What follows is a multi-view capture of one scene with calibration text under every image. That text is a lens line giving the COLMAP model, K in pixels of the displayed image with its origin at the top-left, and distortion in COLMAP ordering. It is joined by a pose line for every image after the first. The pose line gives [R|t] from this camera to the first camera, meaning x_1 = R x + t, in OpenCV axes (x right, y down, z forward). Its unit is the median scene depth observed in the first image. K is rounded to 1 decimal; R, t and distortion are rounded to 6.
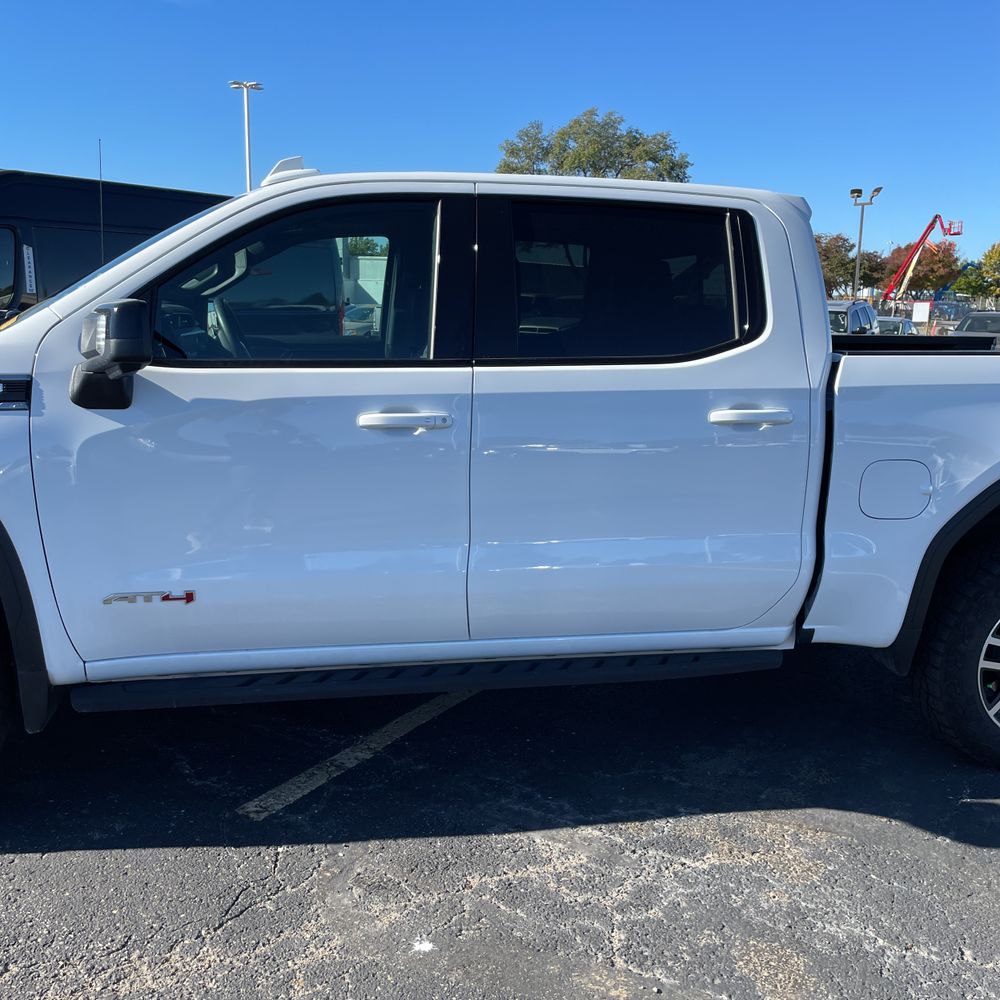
lens RADIAL K [[1030.3, 0, 476.1], [0, 1030.3, 502.0], [0, 0, 1]] dist [0.120650, -0.180859]
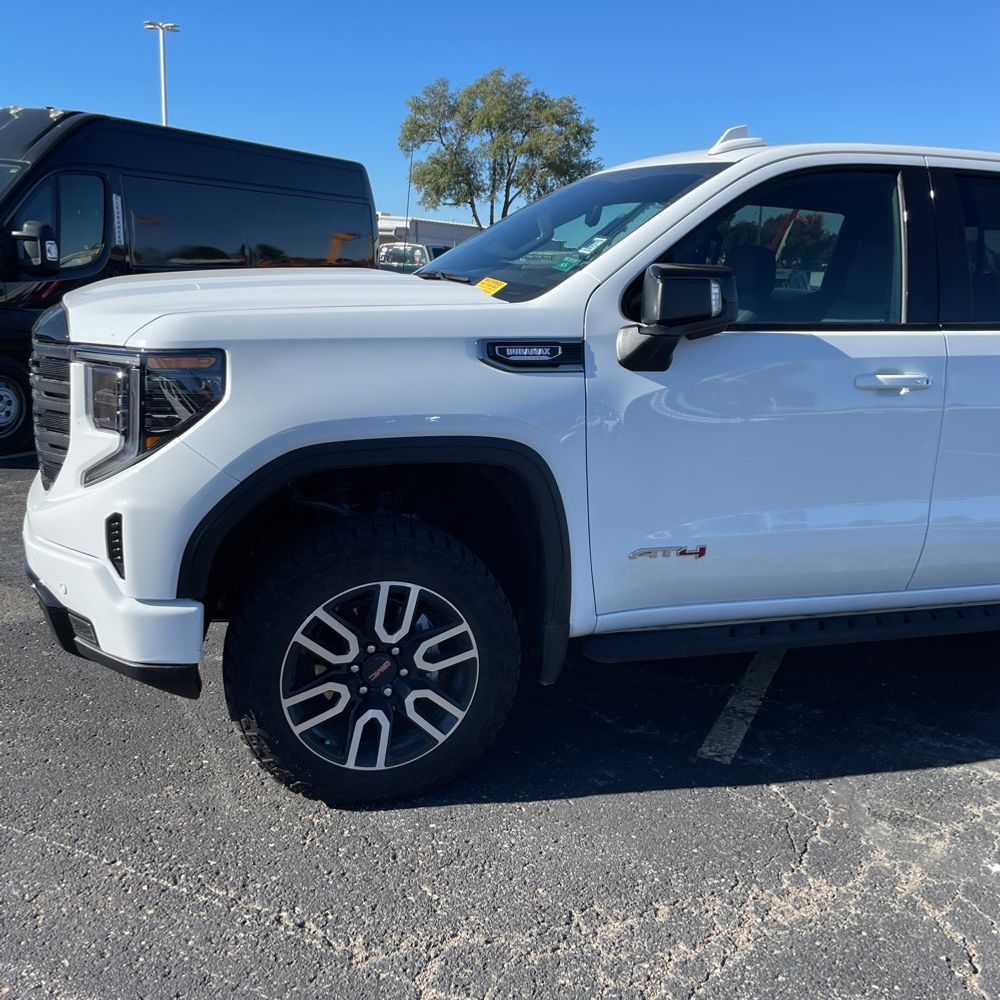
lens RADIAL K [[1031.0, 0, 495.1], [0, 1031.0, 487.9], [0, 0, 1]] dist [0.118950, -0.183867]
pose [[0.990029, -0.007314, 0.140675, -0.547321], [0.003878, 0.999688, 0.024690, 0.000936], [-0.140812, -0.023898, 0.989748, 0.001681]]
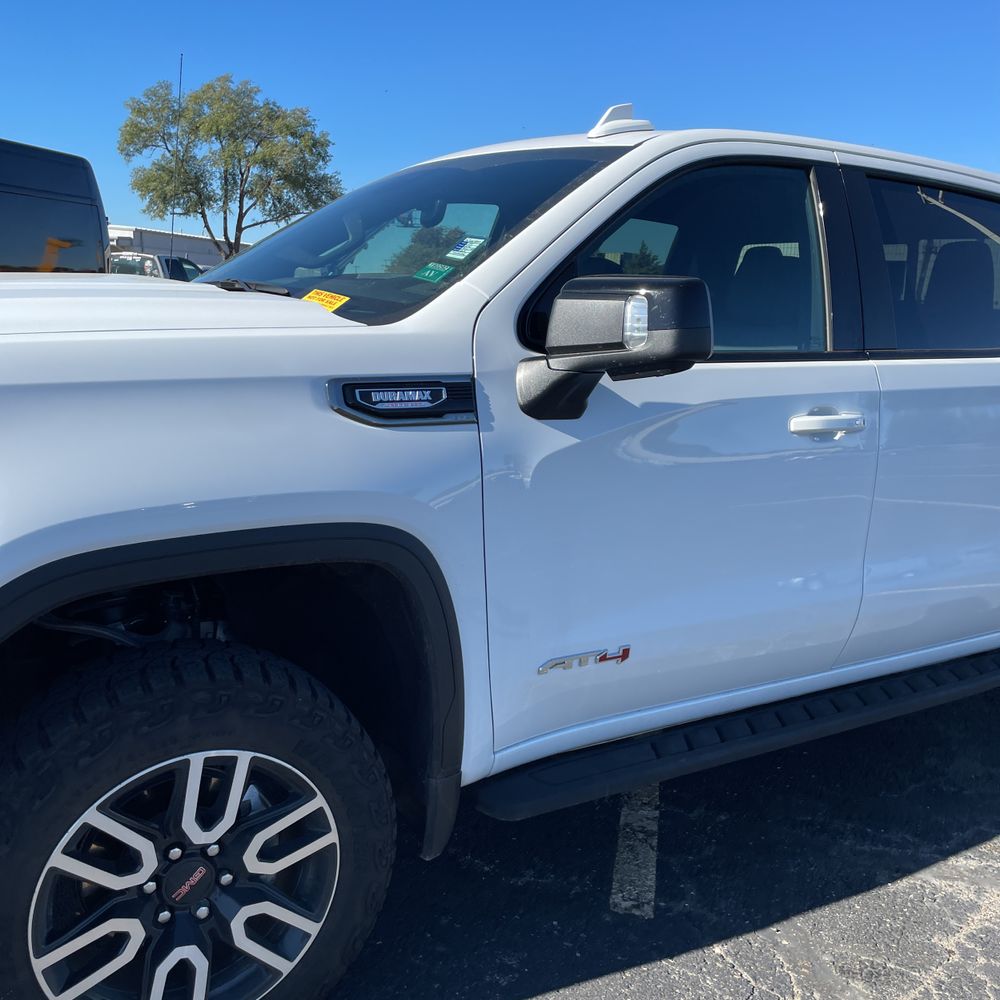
lens RADIAL K [[1031.0, 0, 495.1], [0, 1031.0, 487.9], [0, 0, 1]] dist [0.118950, -0.183867]
pose [[0.925605, -0.041567, 0.376201, -0.573926], [0.038957, 0.999135, 0.014547, -0.043349], [-0.376480, 0.001191, 0.926424, 0.269969]]
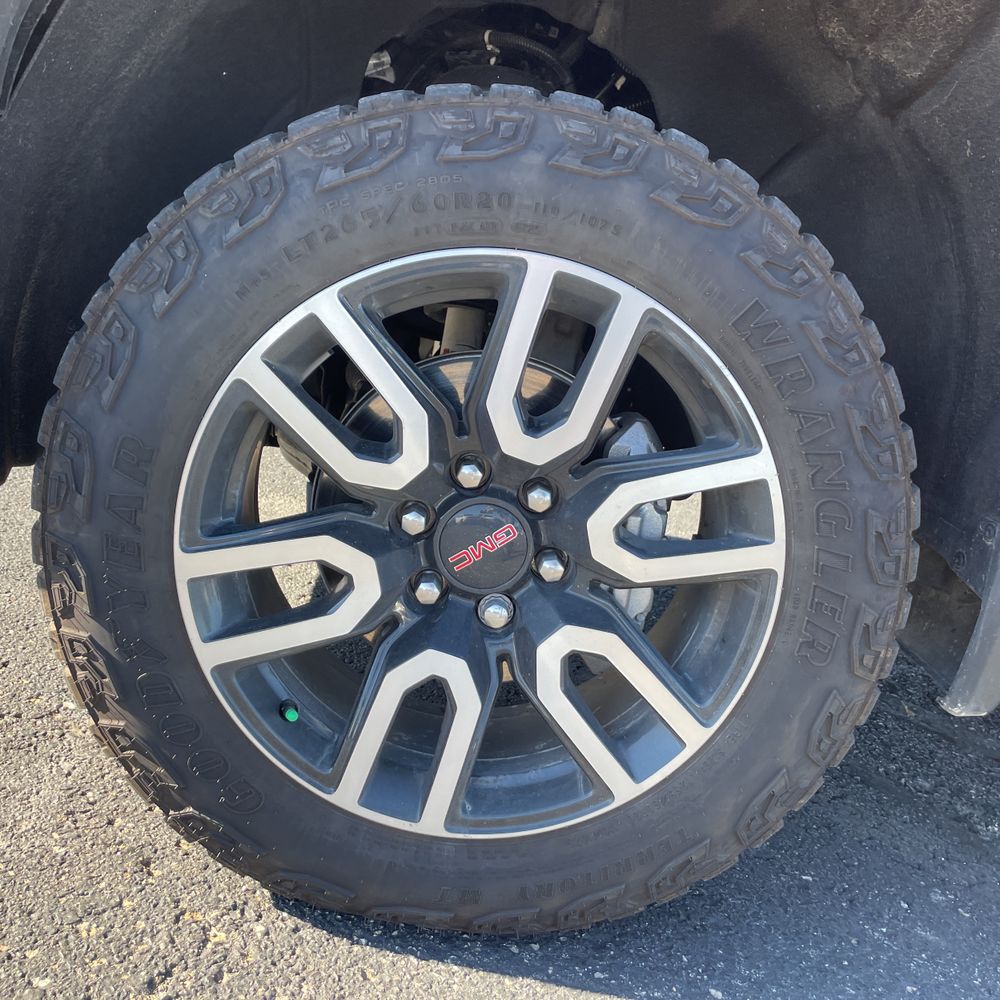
lens RADIAL K [[1042.7, 0, 500.0], [0, 1042.7, 500.0], [0, 0, 1]] dist [0.127223, -0.199115]
pose [[0.979620, 0.188294, -0.069922, -0.499588], [-0.188819, 0.982011, -0.000915, 0.159218], [0.068492, 0.014099, 0.997552, 0.566342]]
